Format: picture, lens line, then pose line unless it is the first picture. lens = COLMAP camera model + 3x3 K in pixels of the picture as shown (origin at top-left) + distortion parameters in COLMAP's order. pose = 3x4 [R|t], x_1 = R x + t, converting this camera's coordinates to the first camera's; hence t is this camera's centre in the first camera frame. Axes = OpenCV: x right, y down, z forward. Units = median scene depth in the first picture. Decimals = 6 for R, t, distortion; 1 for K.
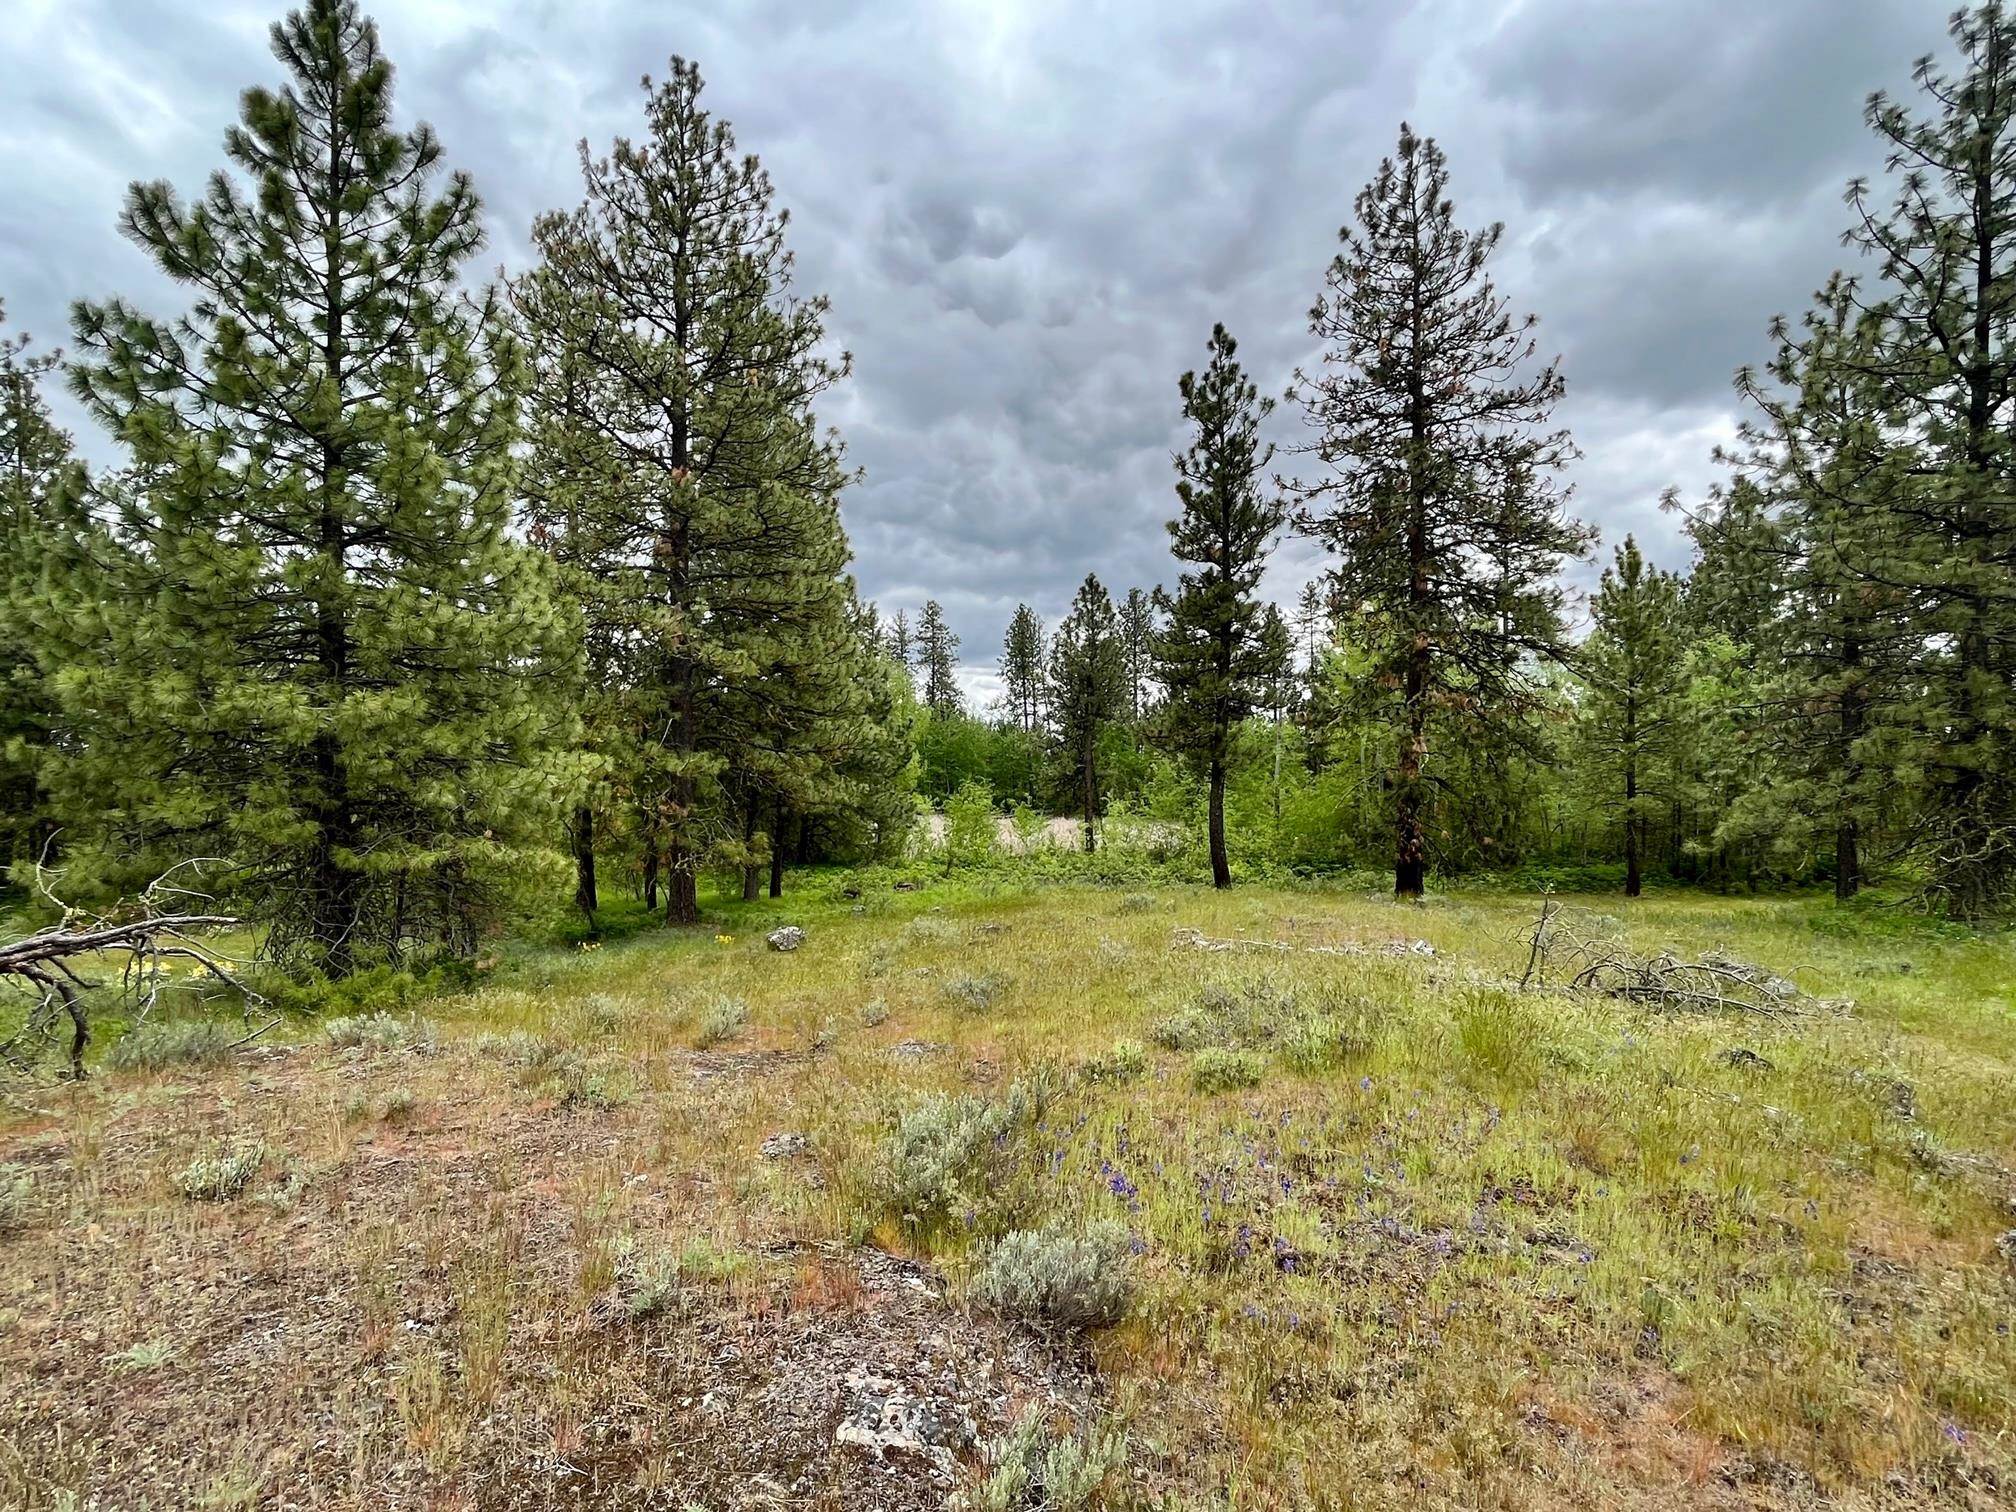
lens RADIAL K [[1002.3, 0, 1011.9], [0, 1002.3, 766.5], [0, 0, 1]] dist [-0.006233, -0.000603]
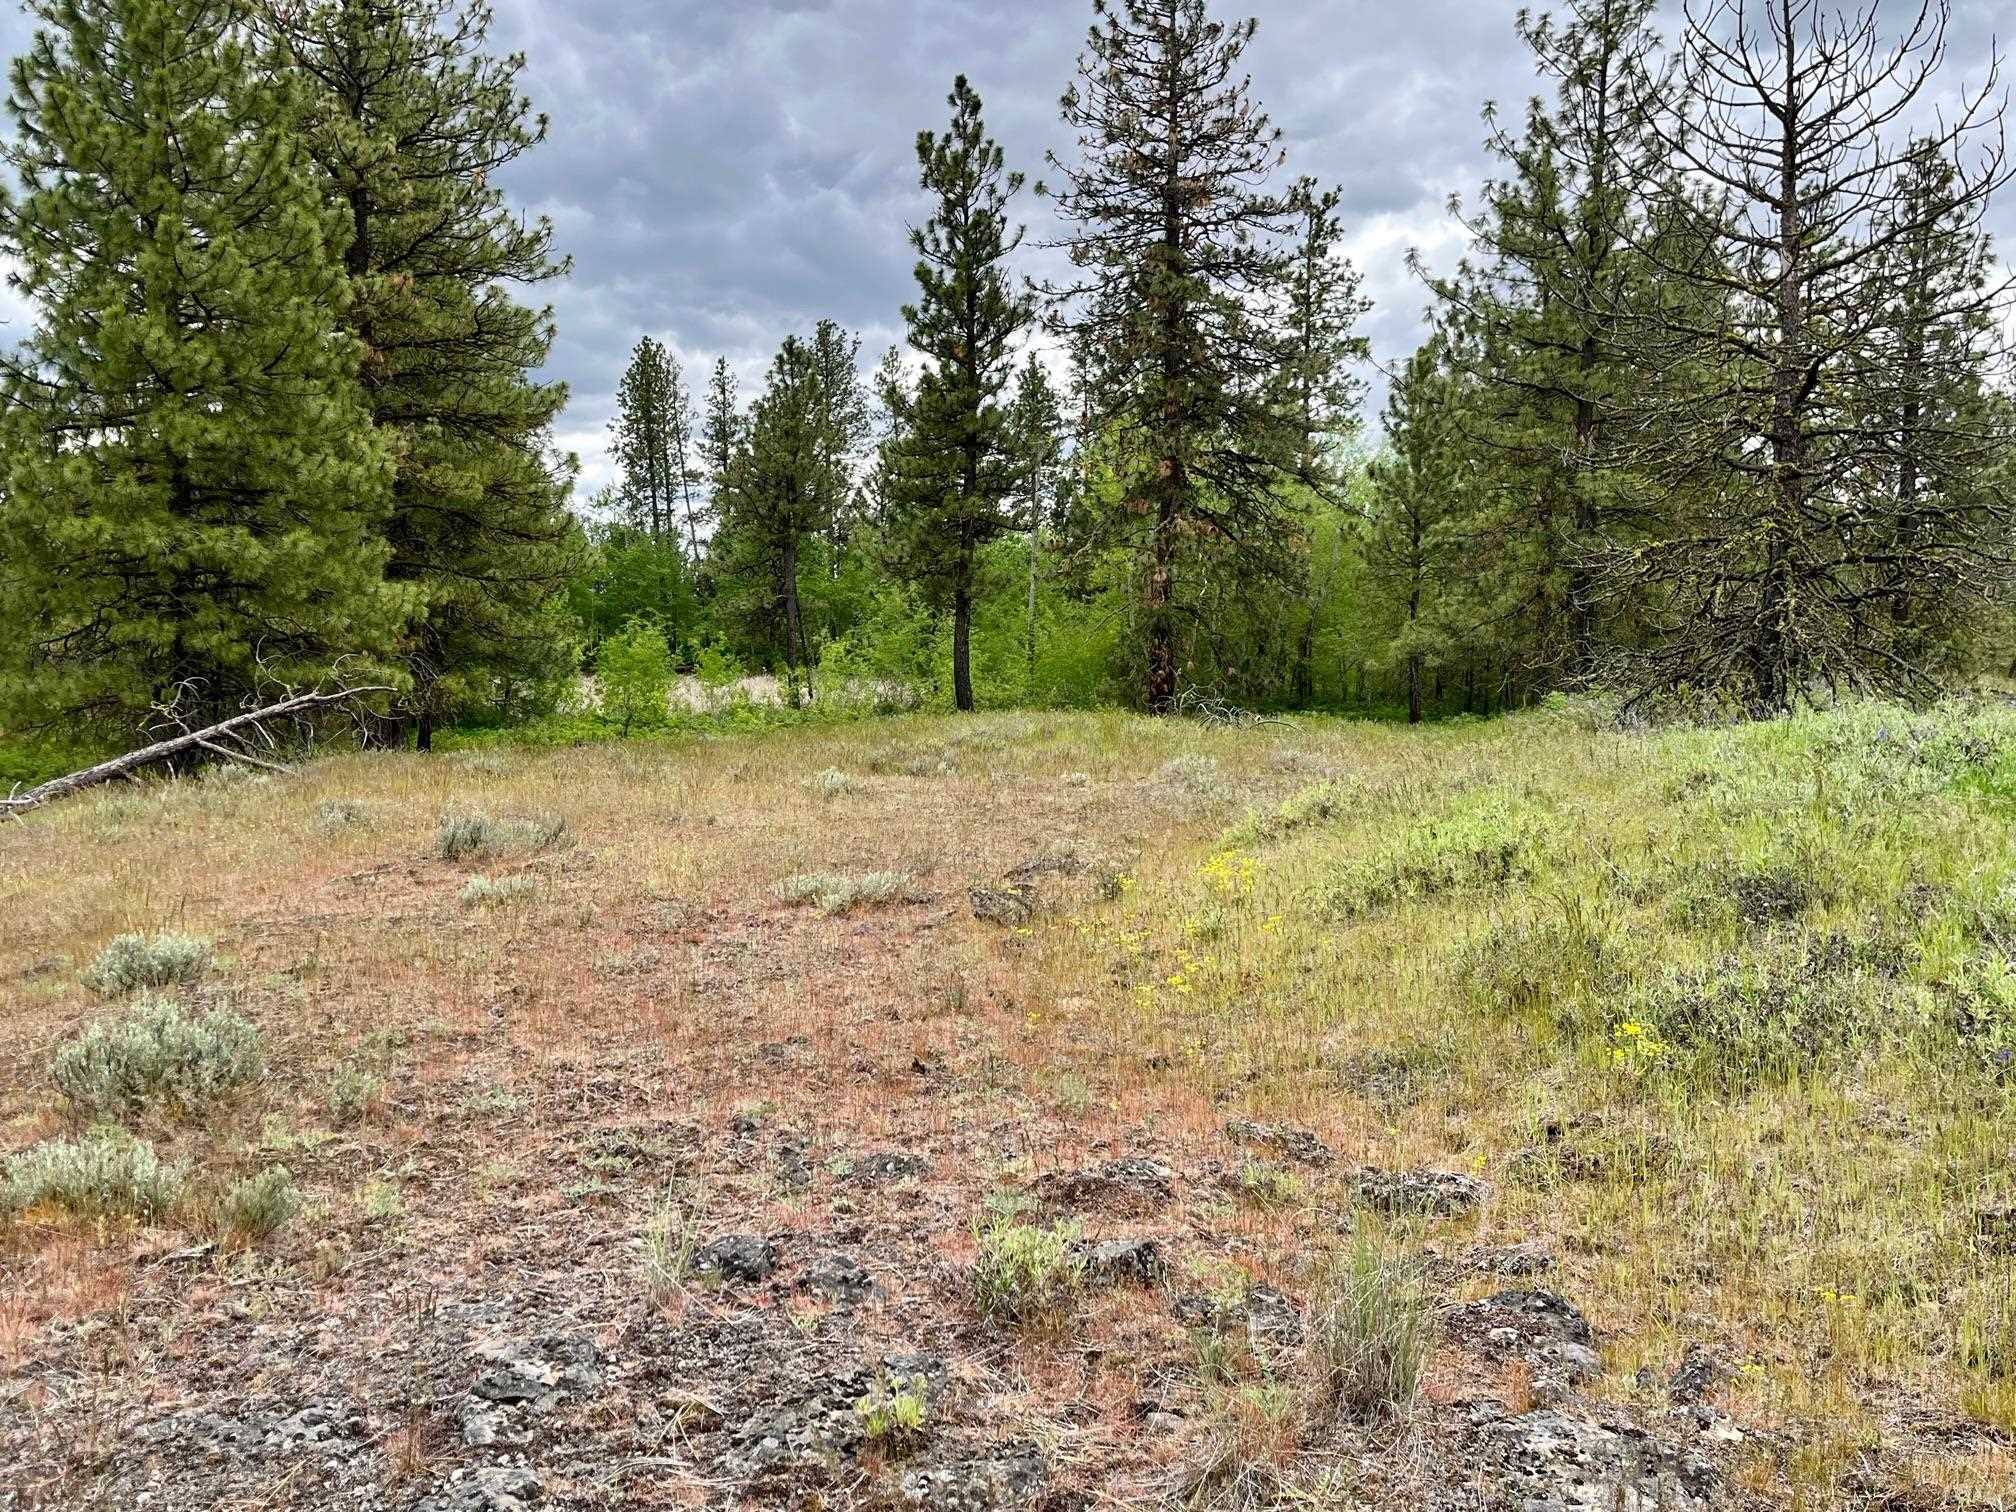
lens RADIAL K [[1763.7, 0, 1009.5], [0, 1763.7, 756.0], [0, 0, 1]] dist [0.081657, 0.001160]
pose [[0.971555, -0.024685, 0.235523, -0.124714], [0.003447, 0.995921, 0.090163, -0.000766], [-0.236788, -0.086786, 0.967677, -0.526539]]
